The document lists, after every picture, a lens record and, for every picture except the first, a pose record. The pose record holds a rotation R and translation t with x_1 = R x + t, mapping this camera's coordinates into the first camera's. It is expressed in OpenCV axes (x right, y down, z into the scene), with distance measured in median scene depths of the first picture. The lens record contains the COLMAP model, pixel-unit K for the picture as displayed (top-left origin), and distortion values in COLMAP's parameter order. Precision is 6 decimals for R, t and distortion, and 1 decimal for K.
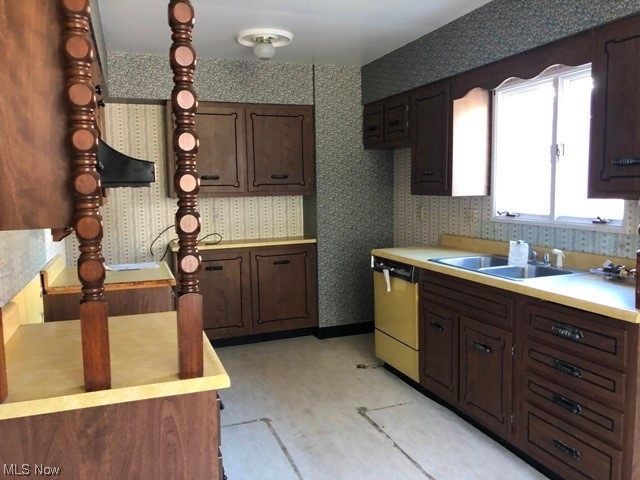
lens RADIAL K [[532.8, 0, 322.2], [0, 532.8, 232.9], [0, 0, 1]] dist [0.016309, -0.015944]
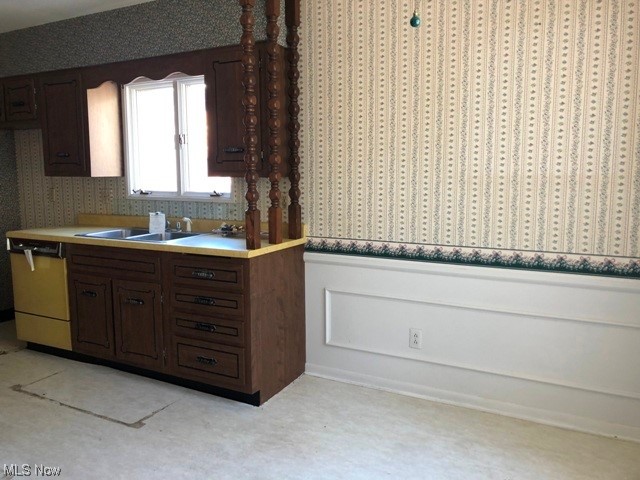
lens RADIAL K [[532.8, 0, 322.2], [0, 532.8, 232.9], [0, 0, 1]] dist [0.016309, -0.015944]
pose [[0.756271, -0.070762, 0.650421, -0.132886], [0.054016, 0.997493, 0.045715, 0.023824], [-0.652025, 0.000561, 0.758197, -0.160889]]
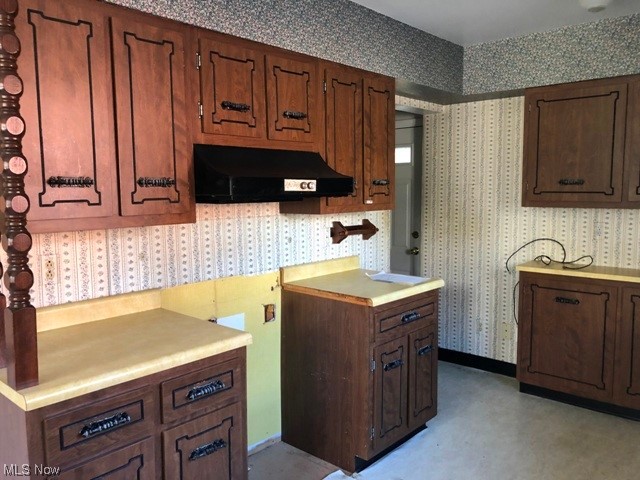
lens RADIAL K [[532.8, 0, 322.2], [0, 532.8, 232.9], [0, 0, 1]] dist [0.016309, -0.015944]
pose [[0.453951, 0.091490, -0.886317, 0.978016], [-0.082276, 0.994769, 0.060545, -0.150572], [0.887220, 0.045438, 0.459104, 1.054957]]
